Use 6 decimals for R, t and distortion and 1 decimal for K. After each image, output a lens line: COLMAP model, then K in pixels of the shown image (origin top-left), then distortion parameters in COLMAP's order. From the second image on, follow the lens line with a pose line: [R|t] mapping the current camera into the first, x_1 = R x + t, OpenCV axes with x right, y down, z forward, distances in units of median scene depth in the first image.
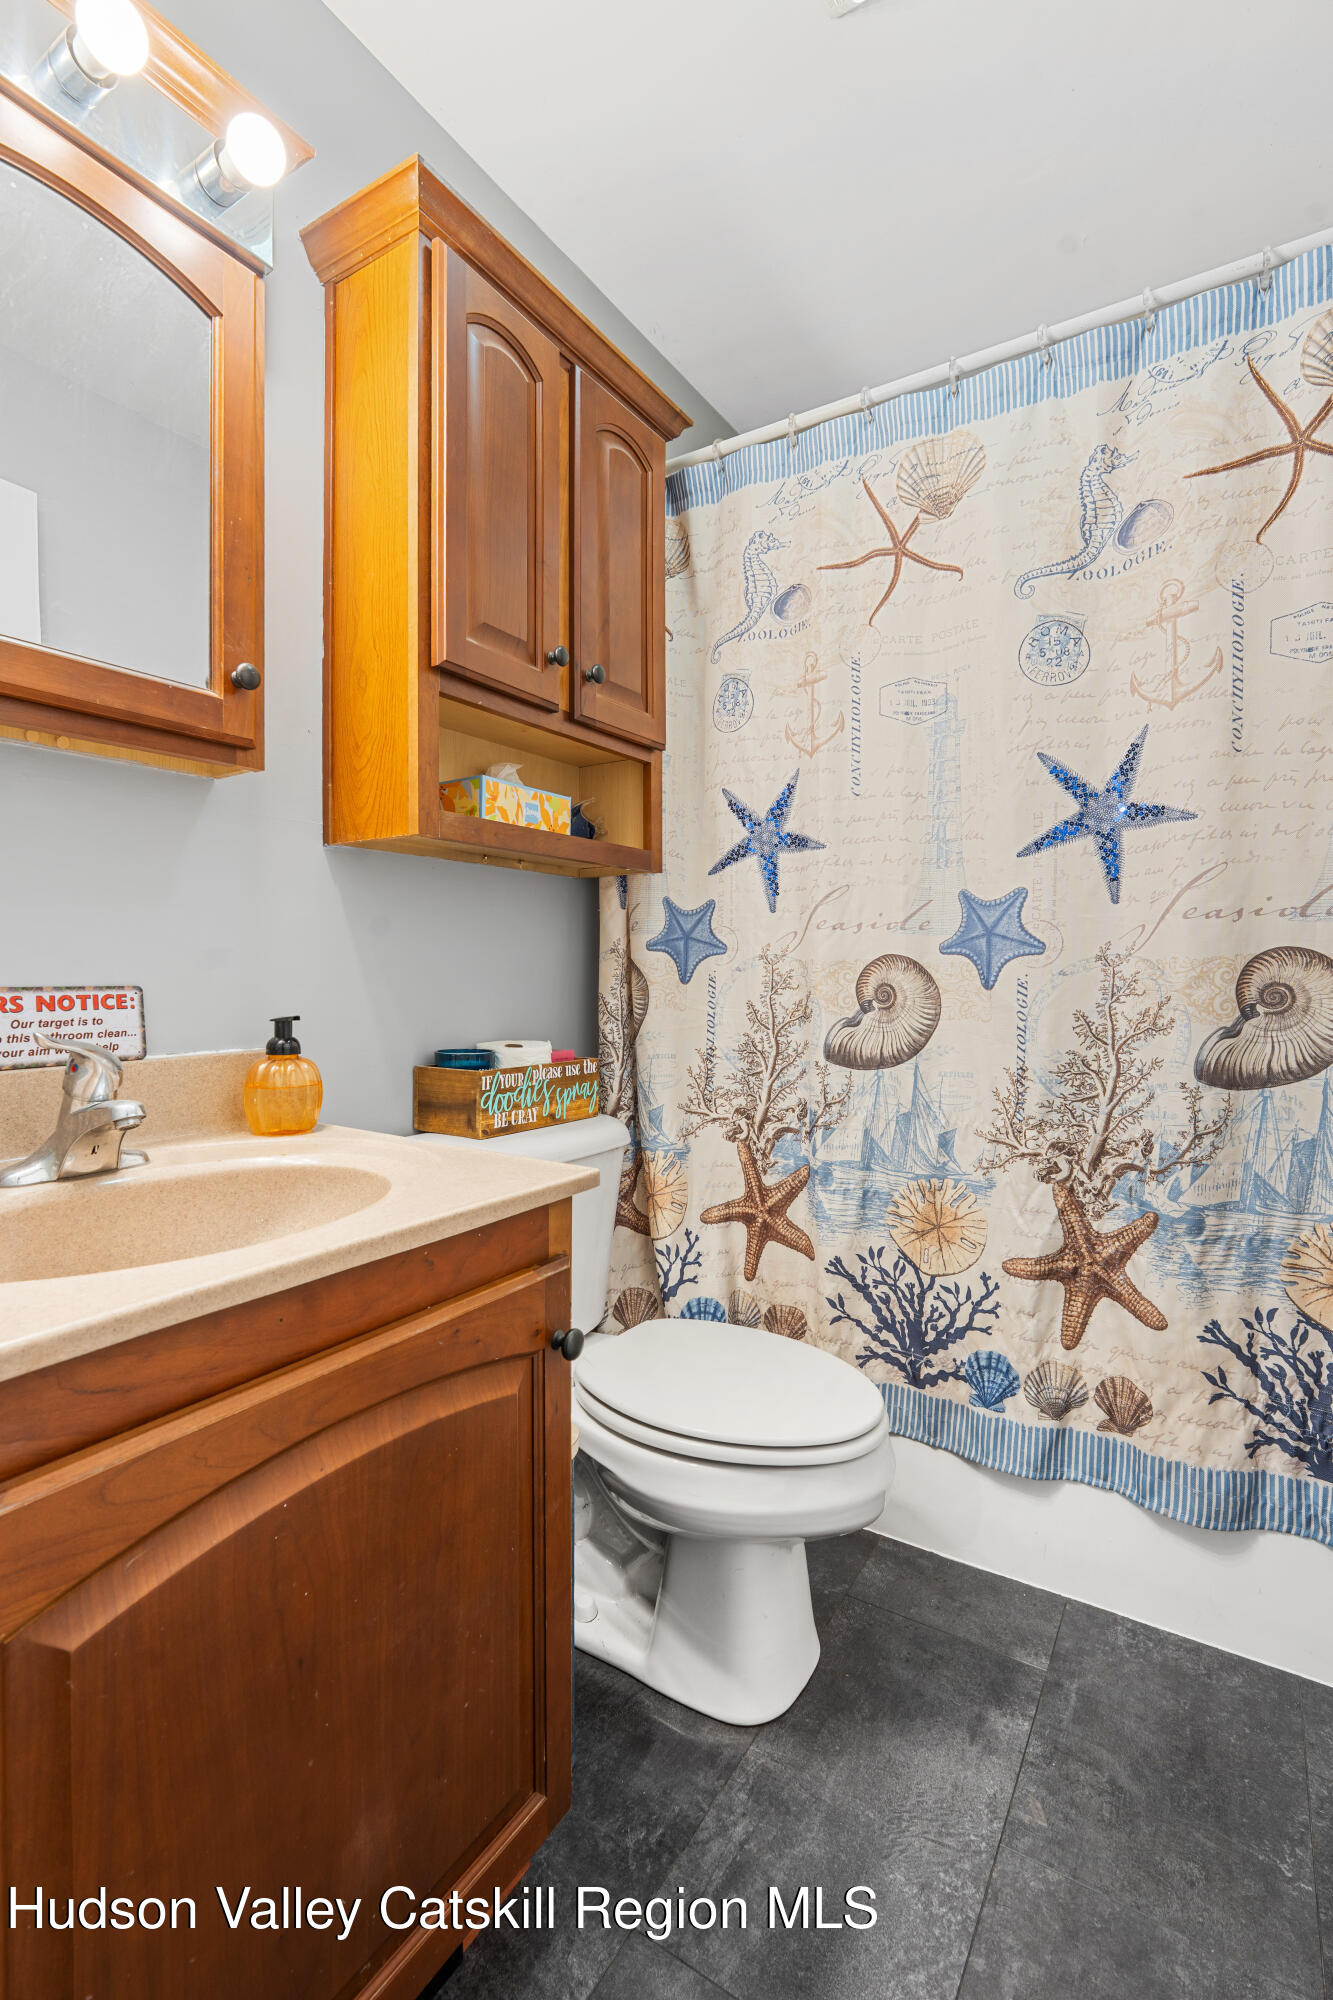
lens RADIAL K [[916.9, 0, 698.3], [0, 916.9, 986.3], [0, 0, 1]] dist [-0.013044, 0.003902]
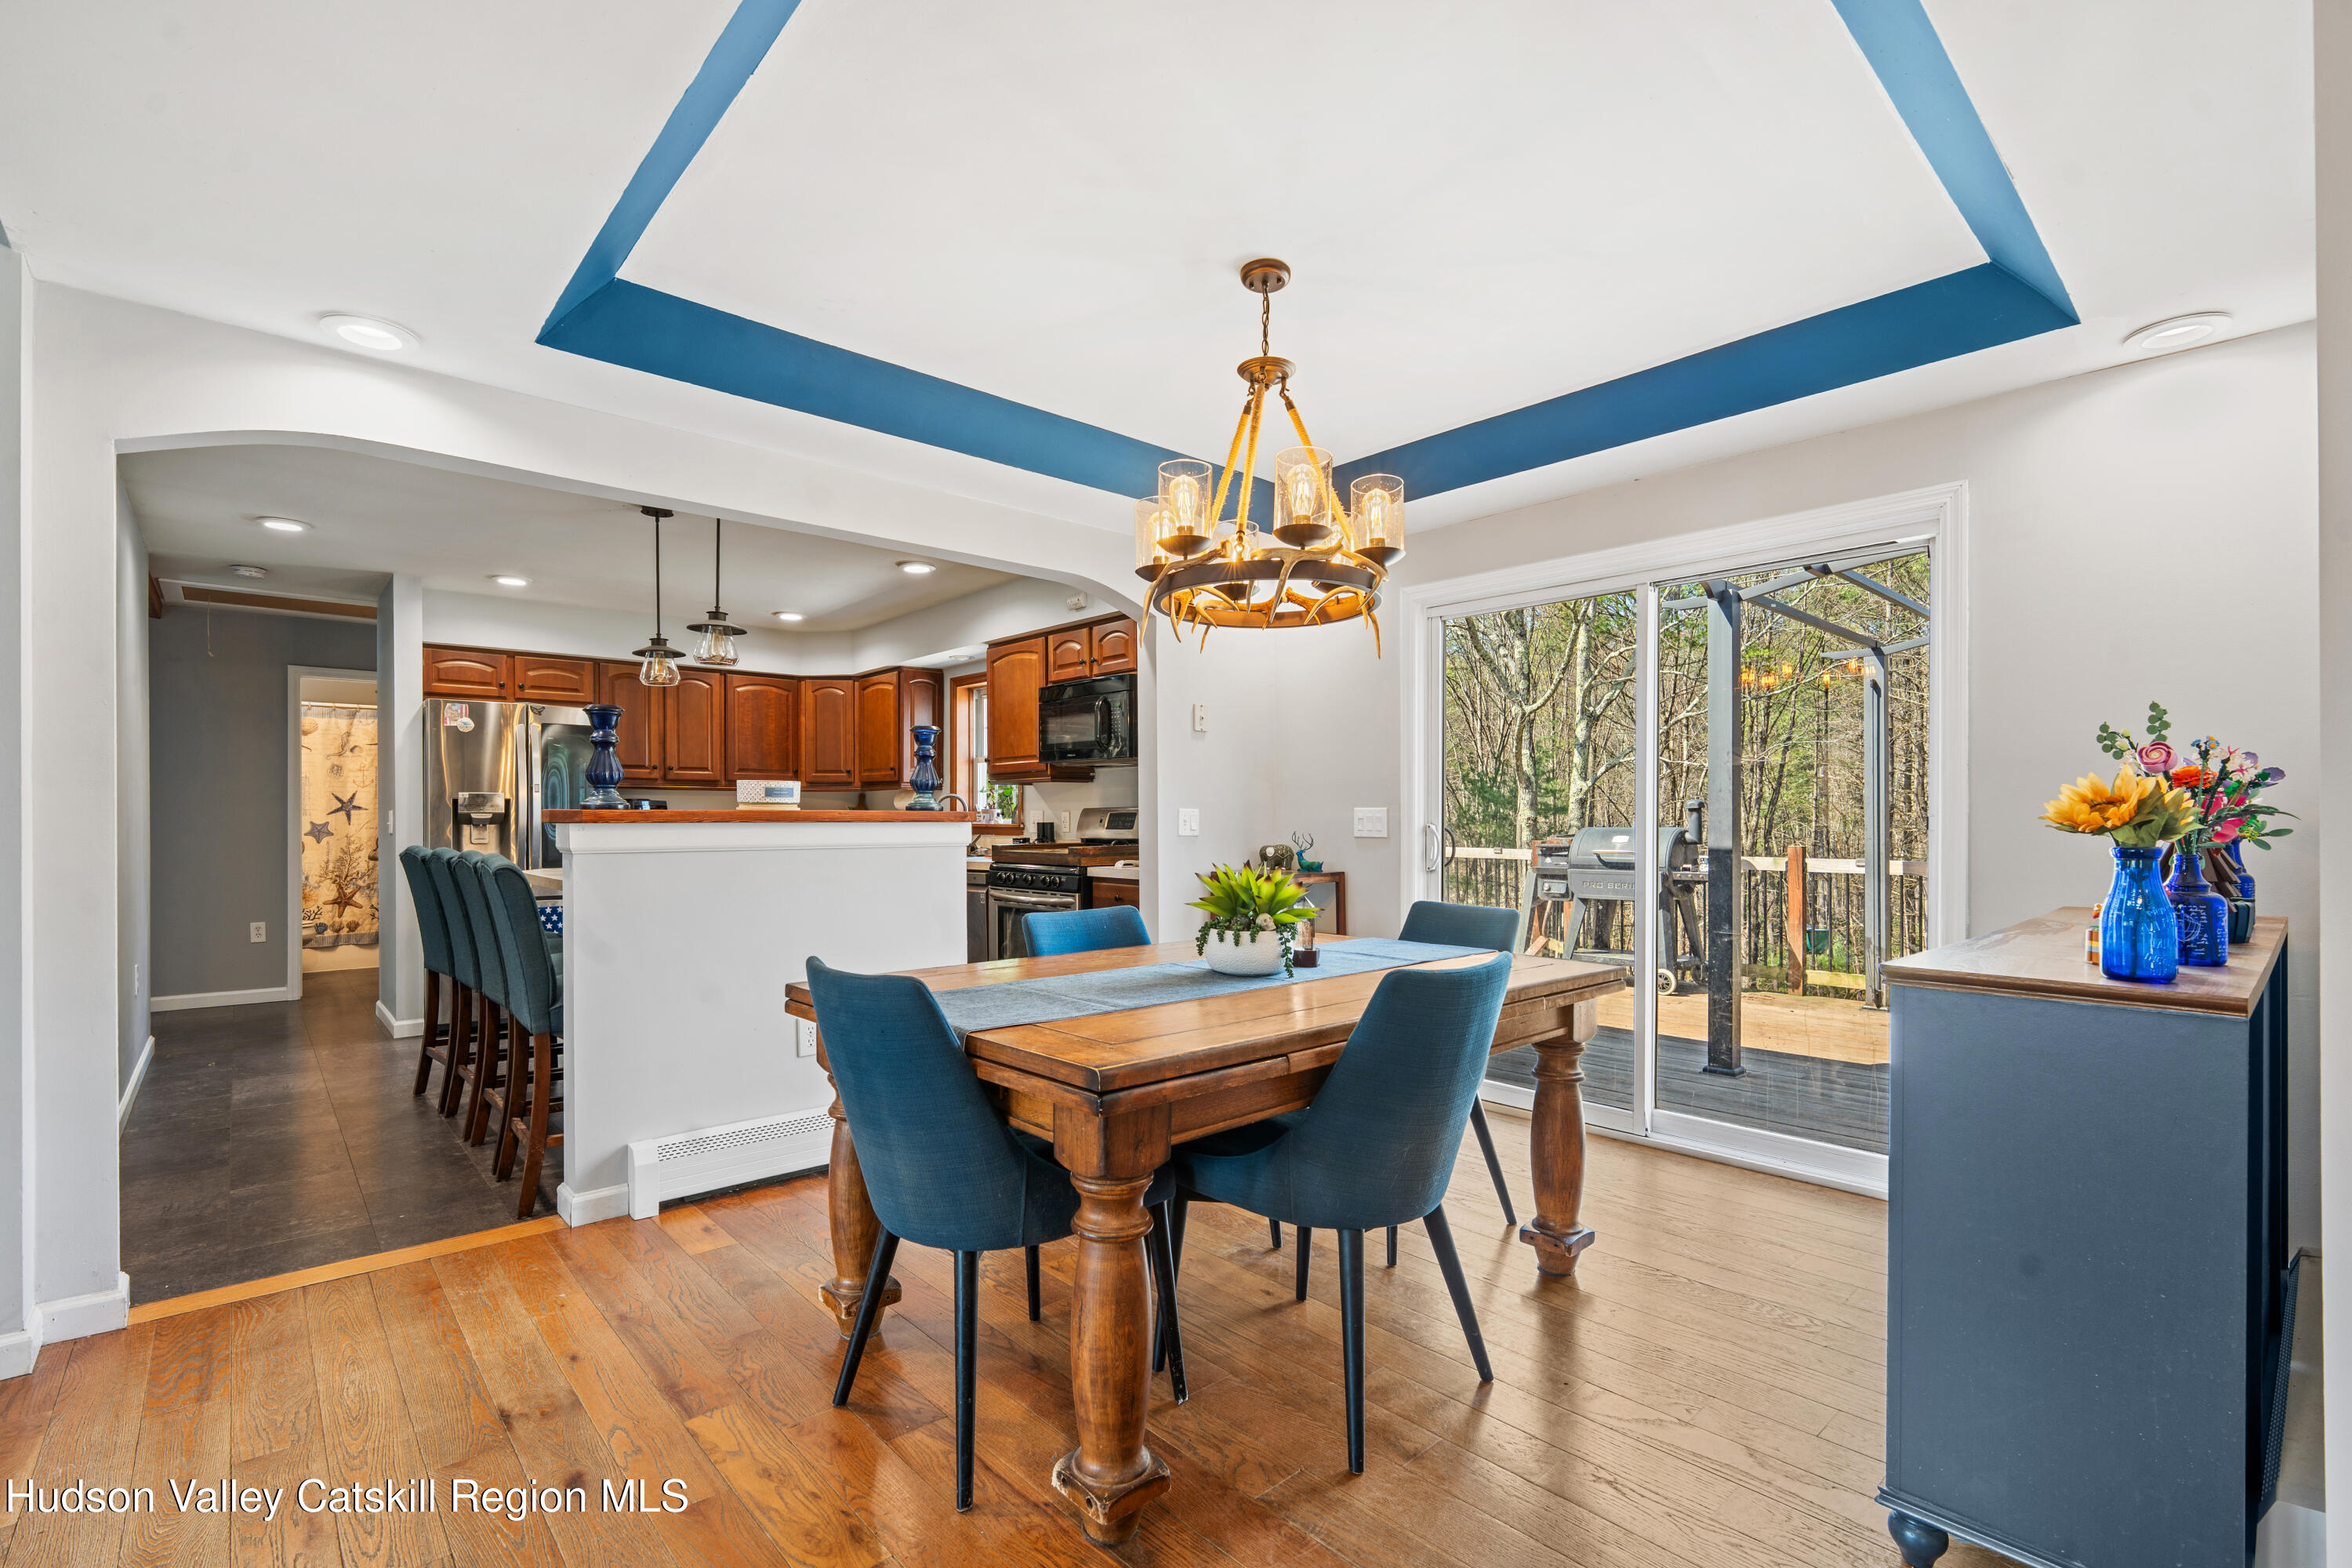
lens RADIAL K [[1078.3, 0, 1133.8], [0, 1078.3, 800.3], [0, 0, 1]] dist [-0.013044, 0.003902]
pose [[0.310281, 0.014552, 0.950533, -3.731951], [0.015532, 0.999672, -0.020374, -0.042745], [-0.950518, 0.021085, 0.309954, -4.818760]]
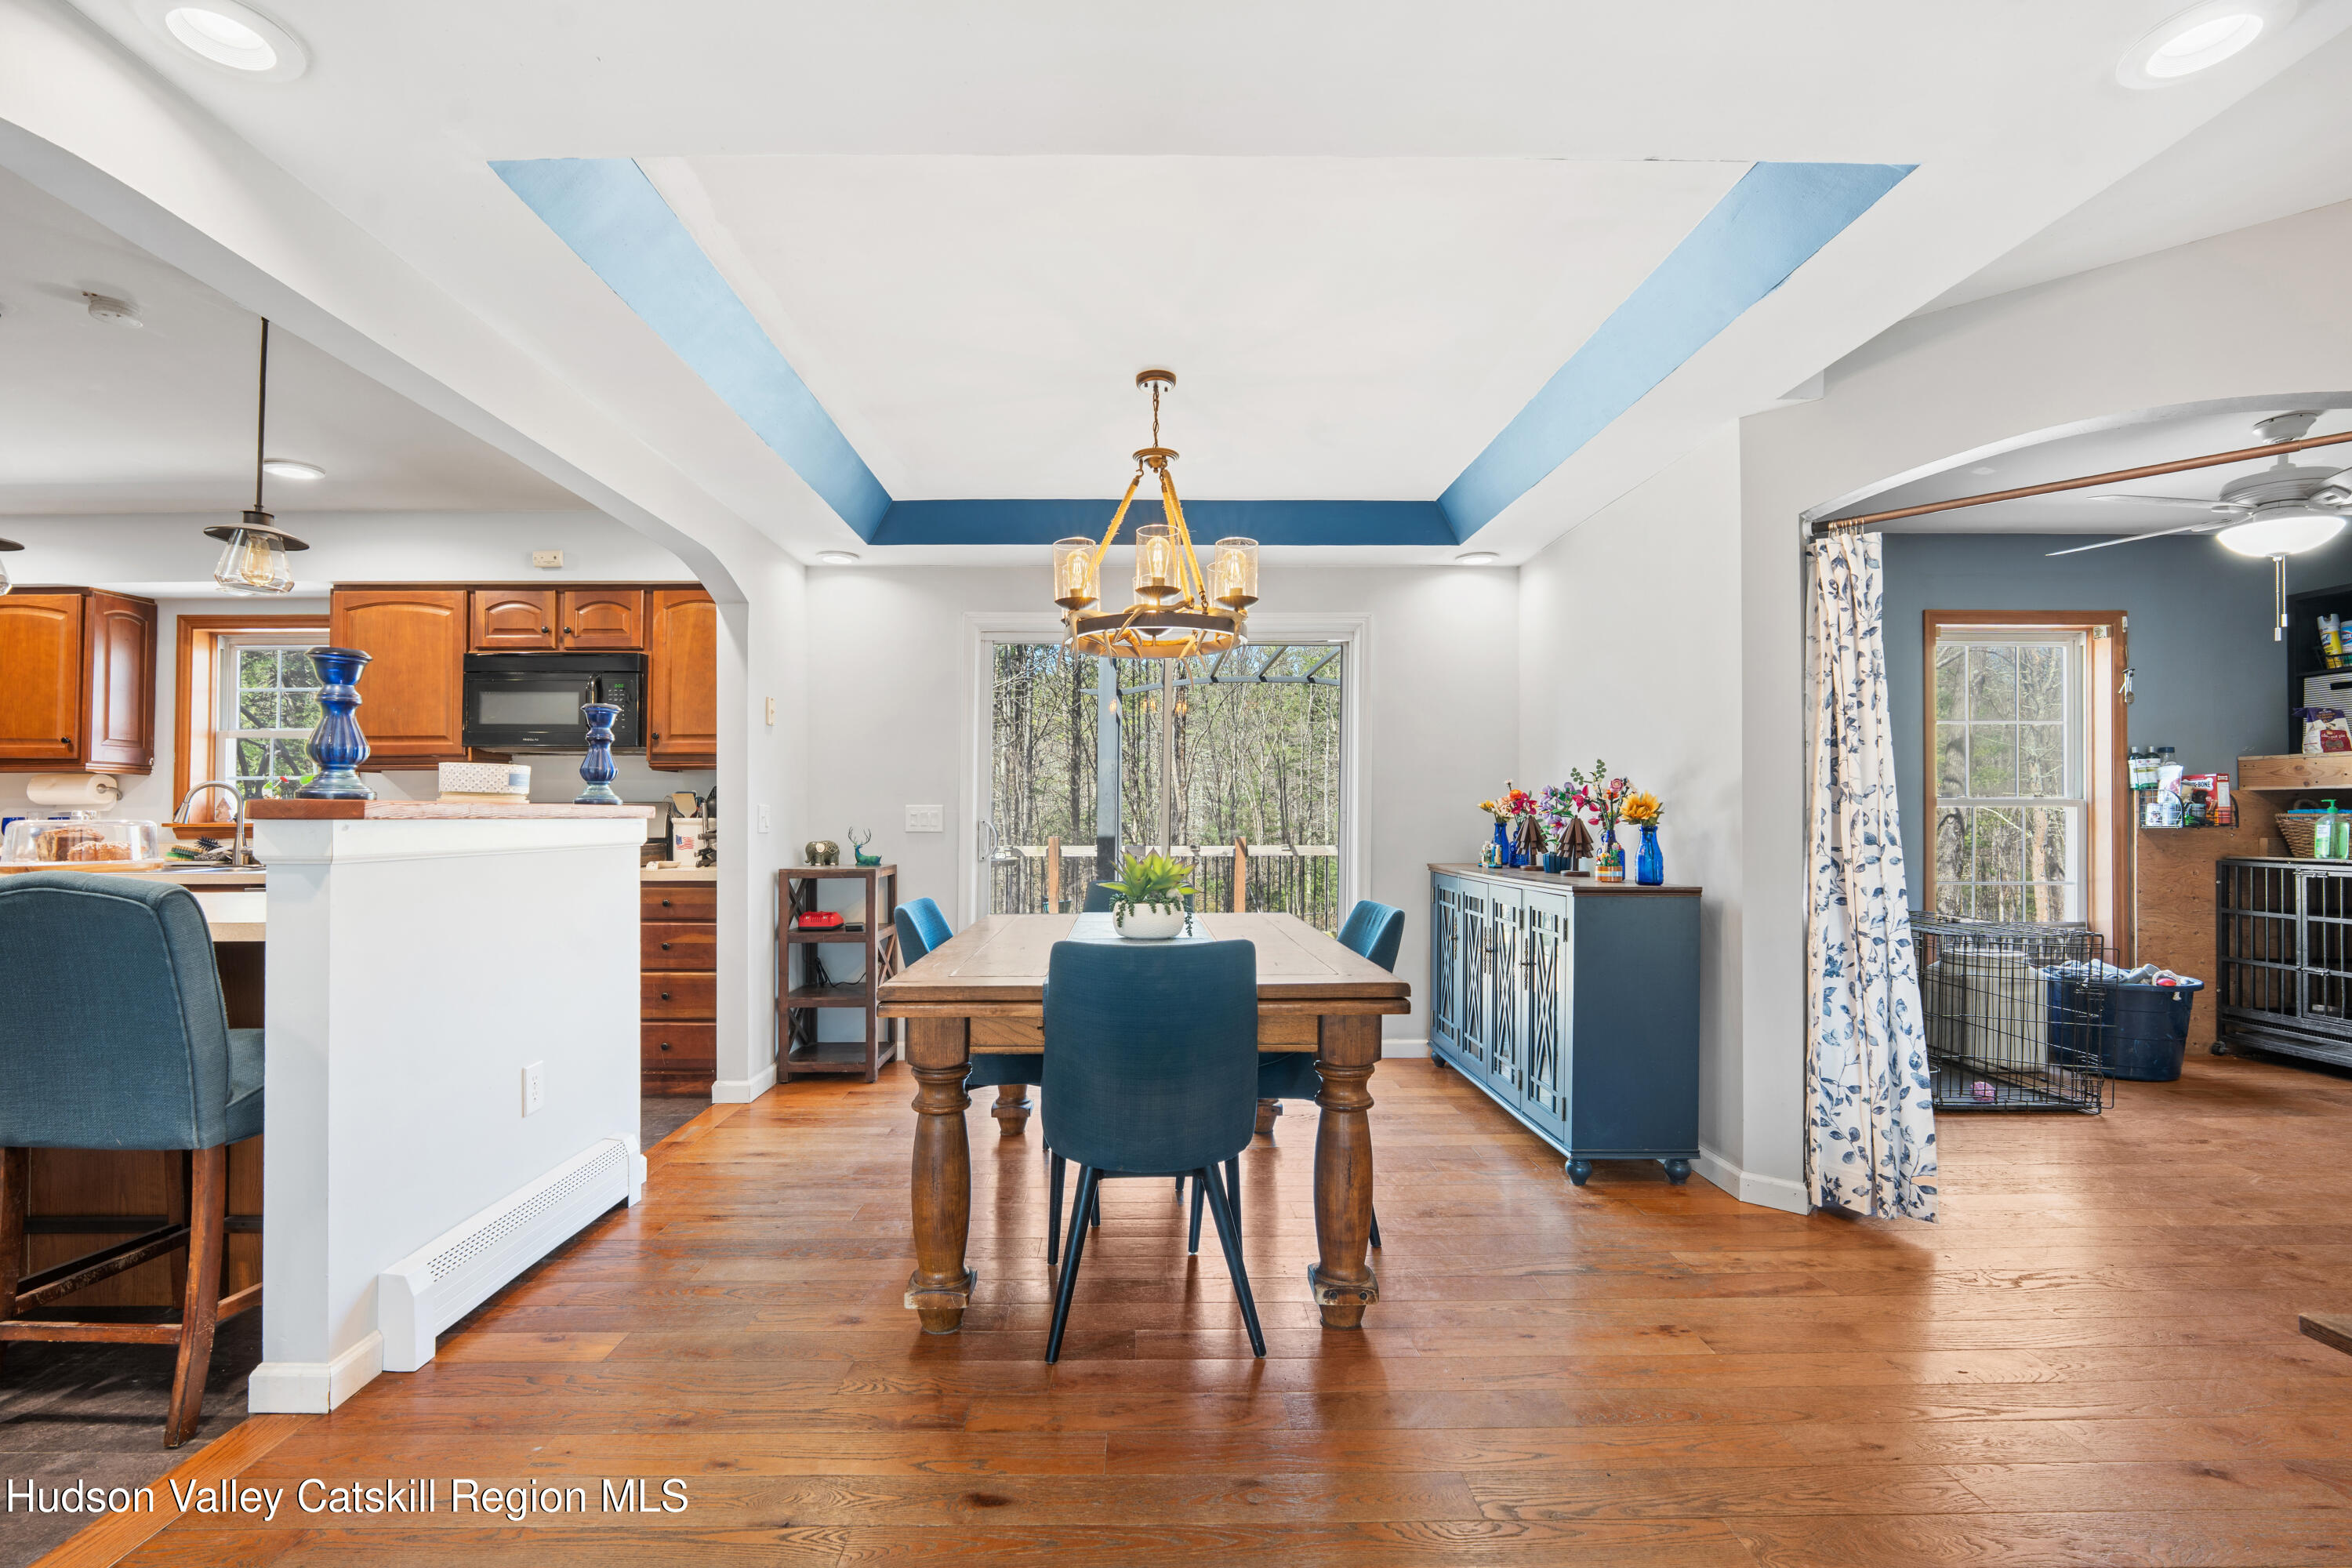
lens RADIAL K [[1078.3, 0, 1158.3], [0, 1078.3, 807.7], [0, 0, 1]] dist [-0.013044, 0.003902]
pose [[-0.529301, 0.005936, 0.848414, -3.860414], [0.014542, 0.999892, 0.002077, -0.060757], [-0.848310, 0.013437, -0.529330, -3.357550]]
